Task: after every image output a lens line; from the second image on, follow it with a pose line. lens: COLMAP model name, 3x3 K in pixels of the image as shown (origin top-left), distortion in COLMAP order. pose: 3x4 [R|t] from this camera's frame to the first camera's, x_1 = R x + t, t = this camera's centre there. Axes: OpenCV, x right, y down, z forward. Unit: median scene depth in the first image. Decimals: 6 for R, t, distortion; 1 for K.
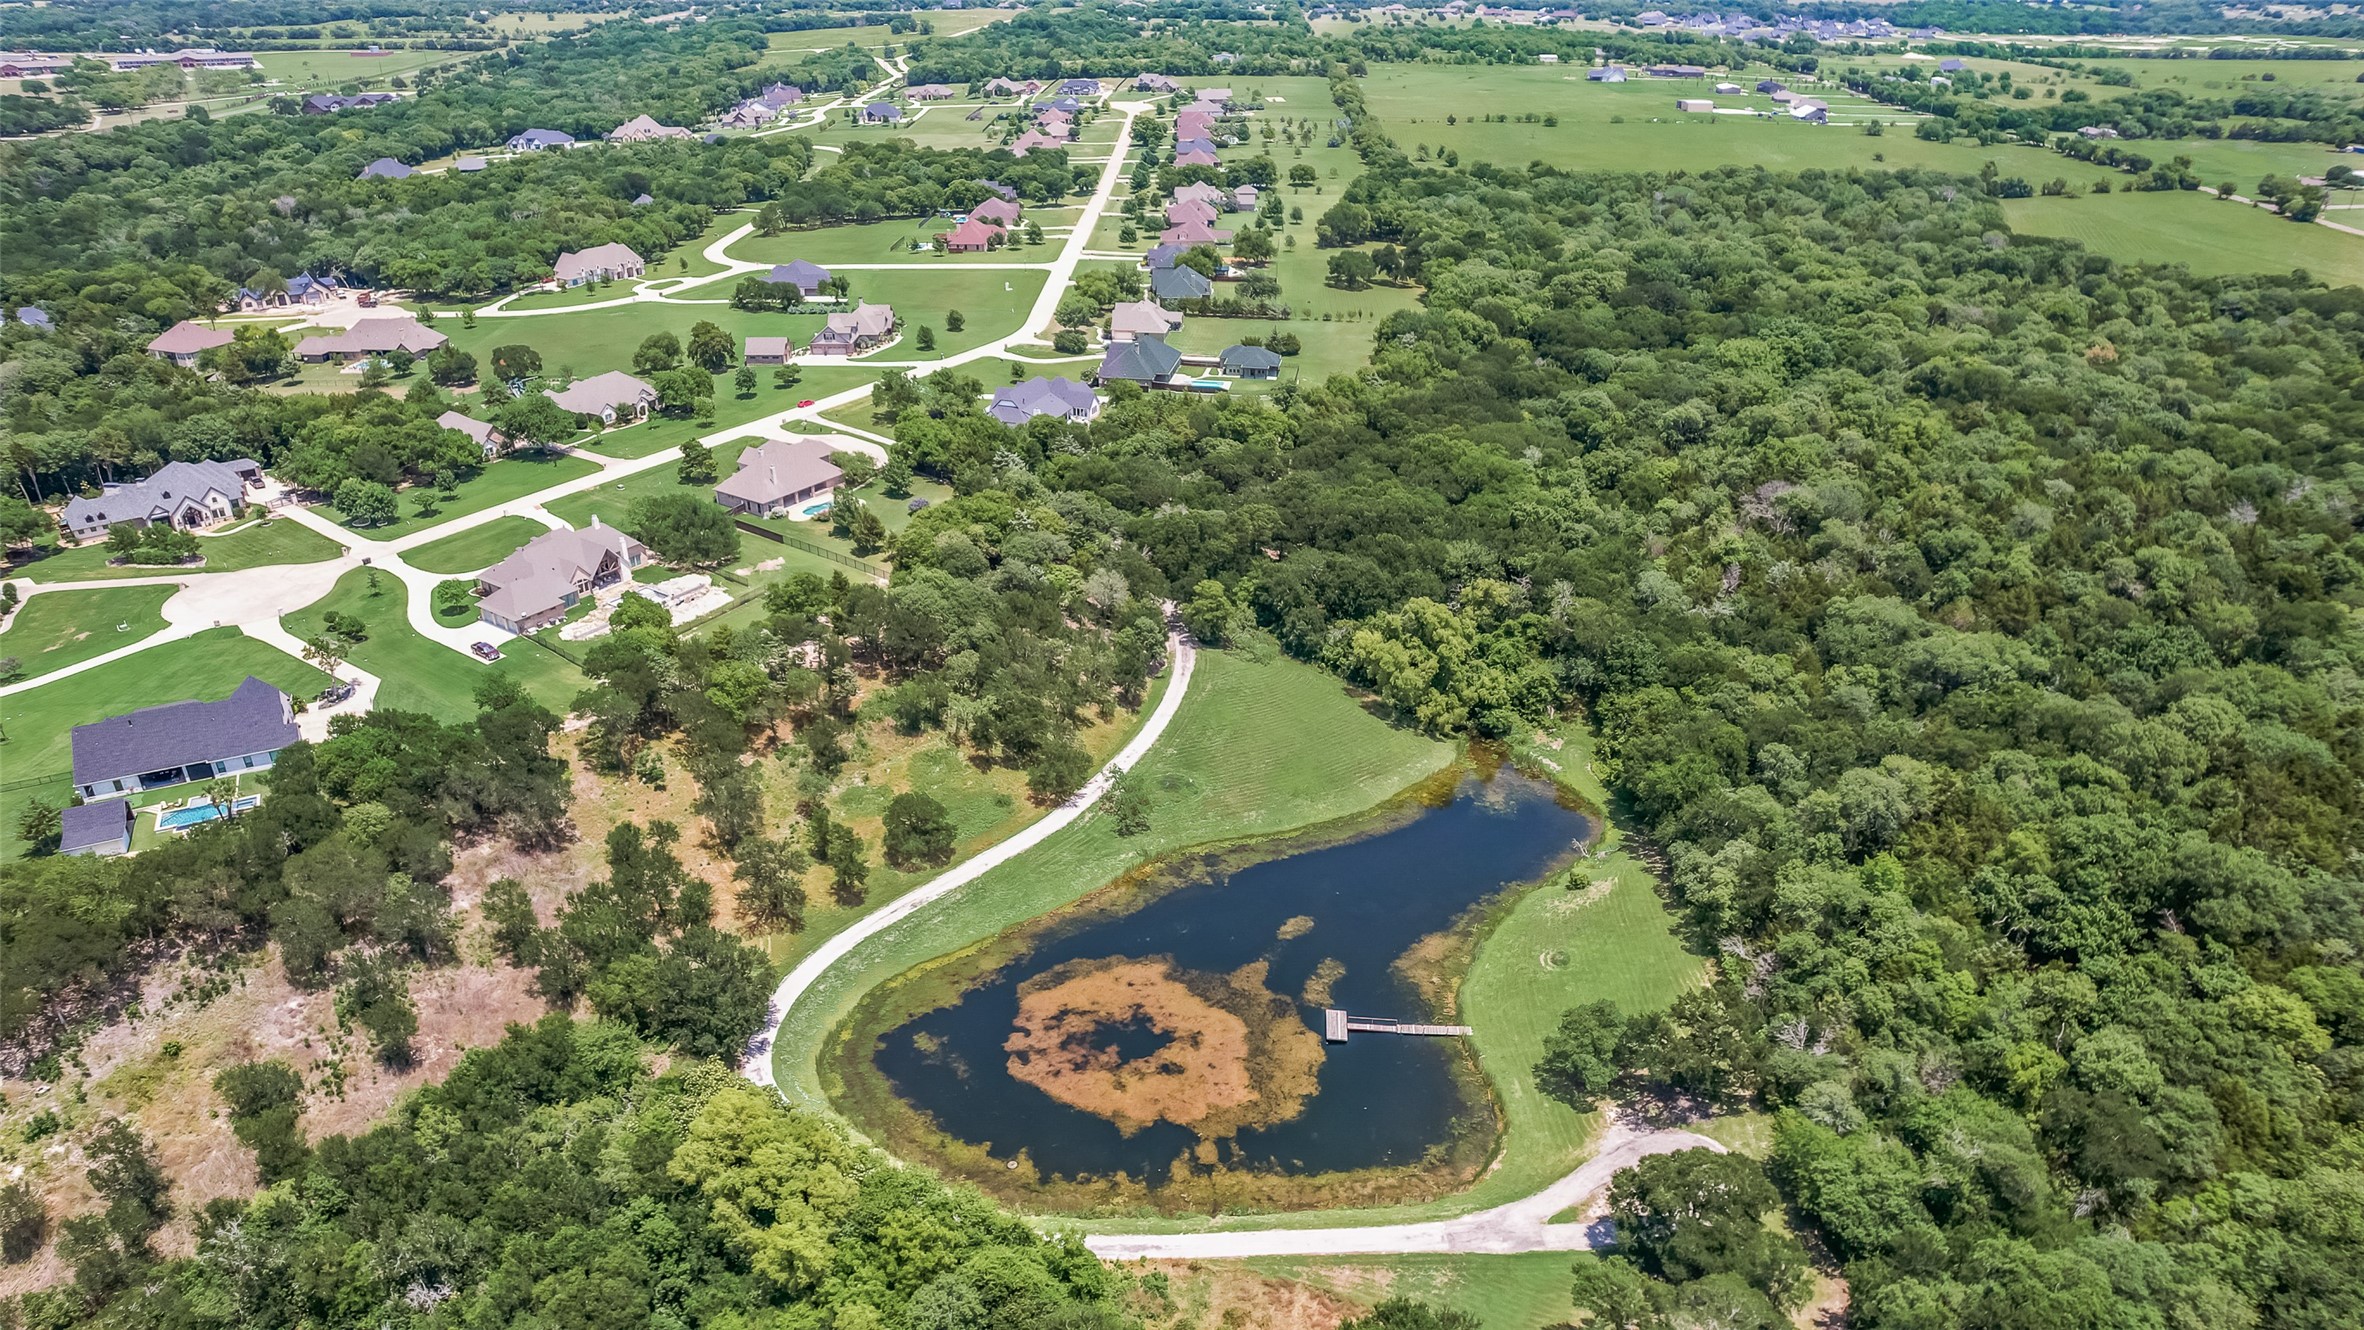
lens RADIAL K [[1506.9, 0, 1188.1], [0, 1506.9, 665.0], [0, 0, 1]] dist [-0.078399, 0.071311]
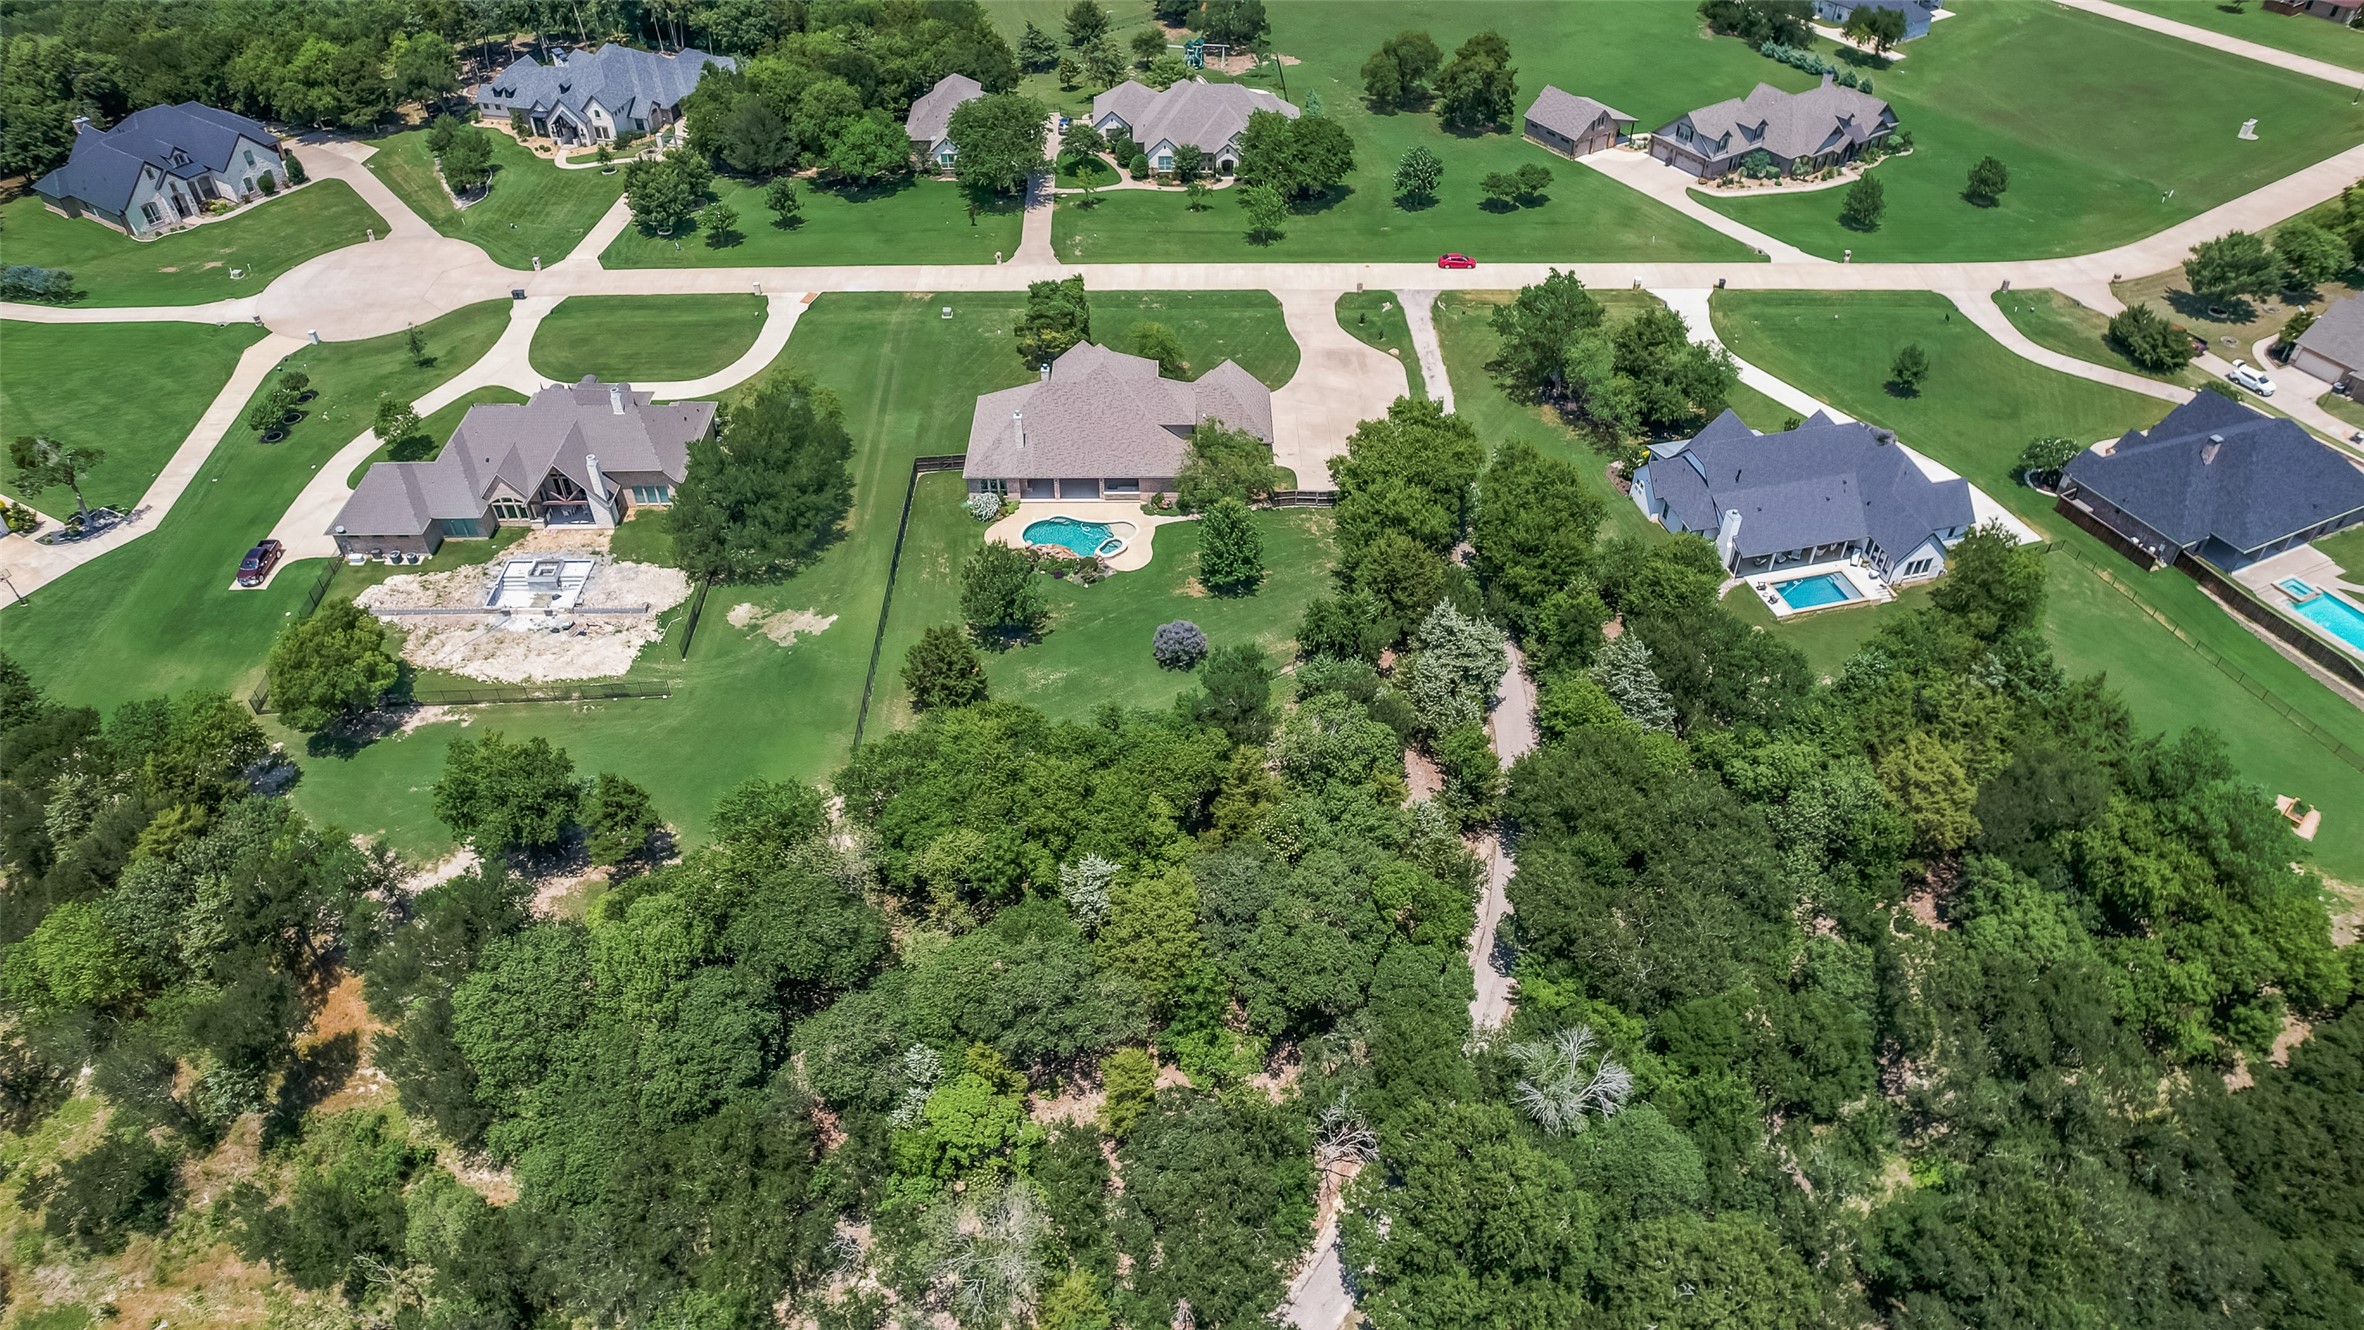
lens RADIAL K [[1506.9, 0, 1188.1], [0, 1506.9, 665.0], [0, 0, 1]] dist [-0.078399, 0.071311]
pose [[0.572659, 0.543883, -0.613395, 0.096807], [-0.366305, 0.839143, 0.402070, -0.283358], [0.733405, -0.005560, 0.679769, 0.719319]]
